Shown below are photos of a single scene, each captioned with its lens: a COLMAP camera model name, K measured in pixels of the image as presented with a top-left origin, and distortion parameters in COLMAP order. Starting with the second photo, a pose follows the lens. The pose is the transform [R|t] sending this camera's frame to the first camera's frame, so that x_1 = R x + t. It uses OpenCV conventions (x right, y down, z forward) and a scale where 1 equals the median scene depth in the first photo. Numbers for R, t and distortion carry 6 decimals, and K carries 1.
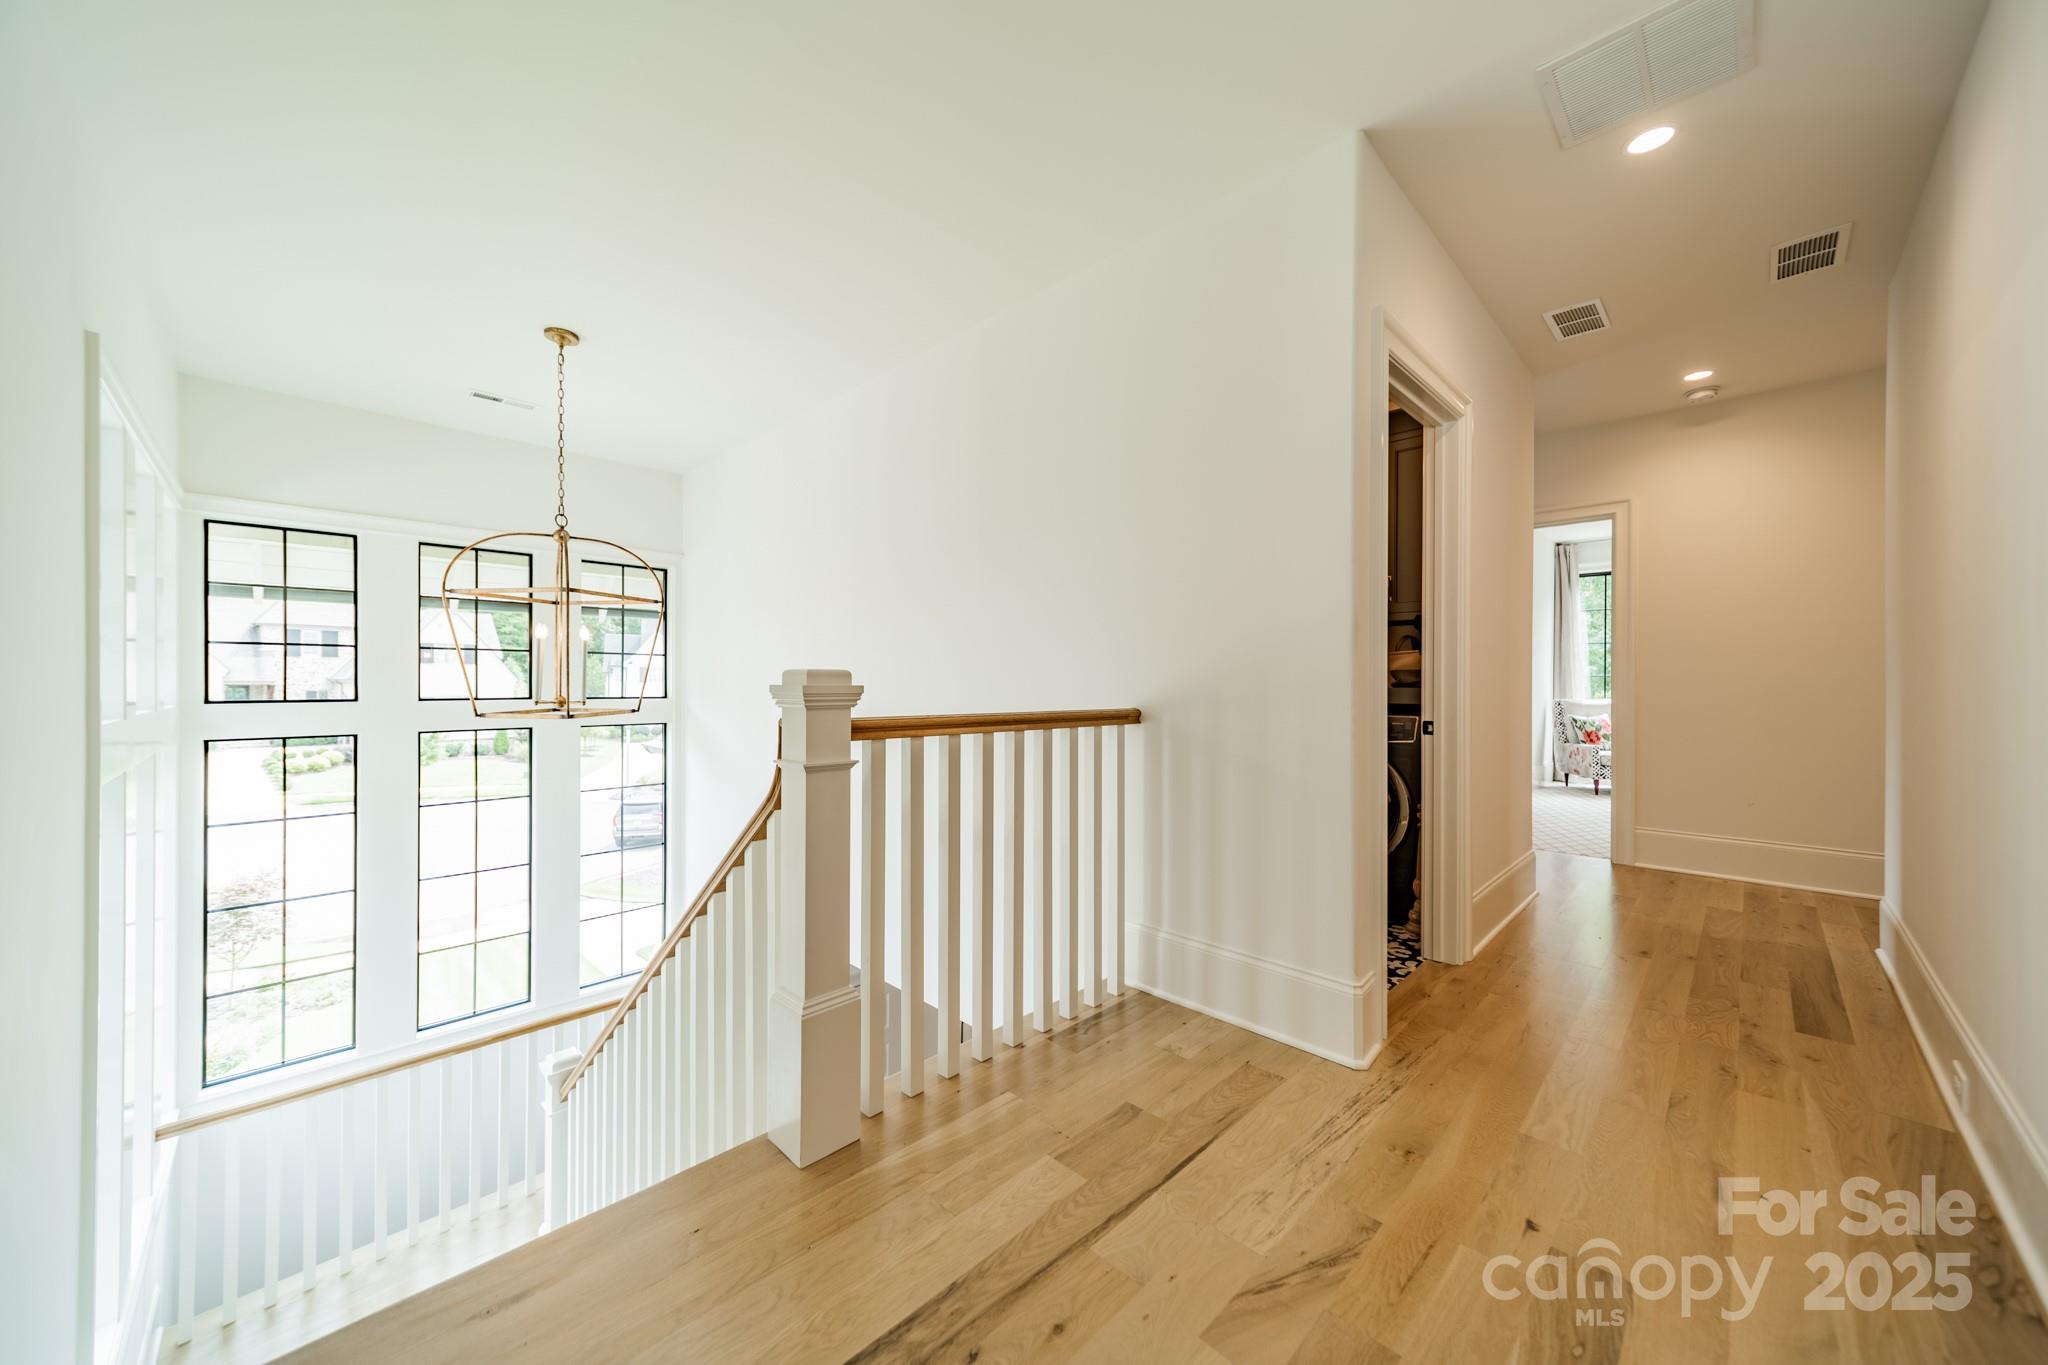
lens RADIAL K [[727.7, 0, 1024.1], [0, 727.7, 685.8], [0, 0, 1]] dist [0.011104, -0.000149]
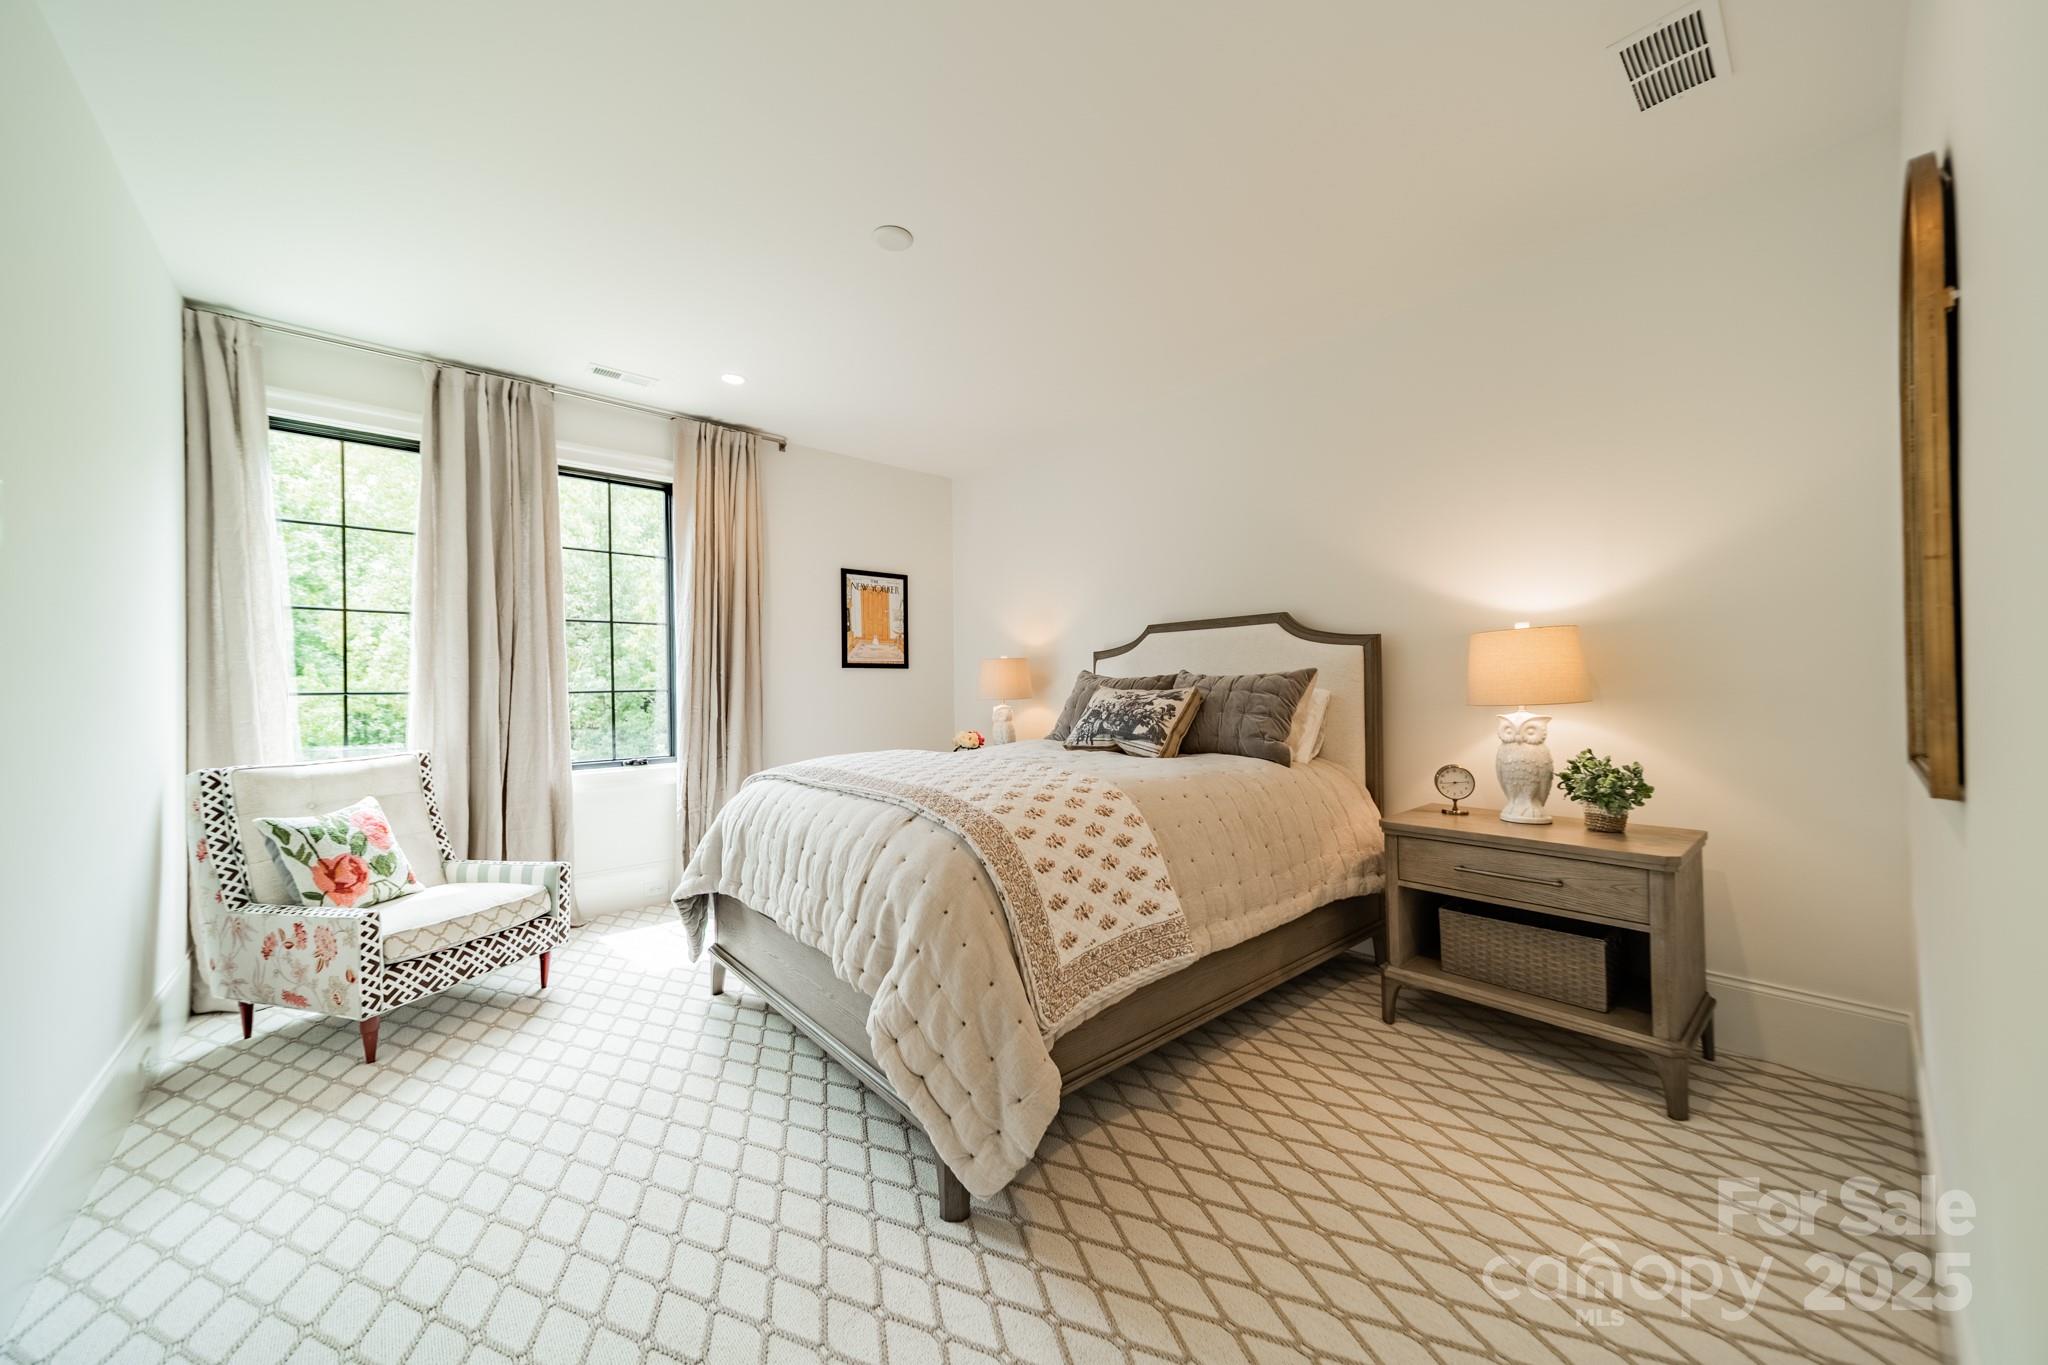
lens RADIAL K [[727.7, 0, 1024.1], [0, 727.7, 685.8], [0, 0, 1]] dist [0.011104, -0.000149]
pose [[0.076845, 0.002127, 0.997041, 0.455669], [0.020765, 0.999777, -0.003733, -0.007896], [-0.996827, 0.020991, 0.076784, 0.647926]]
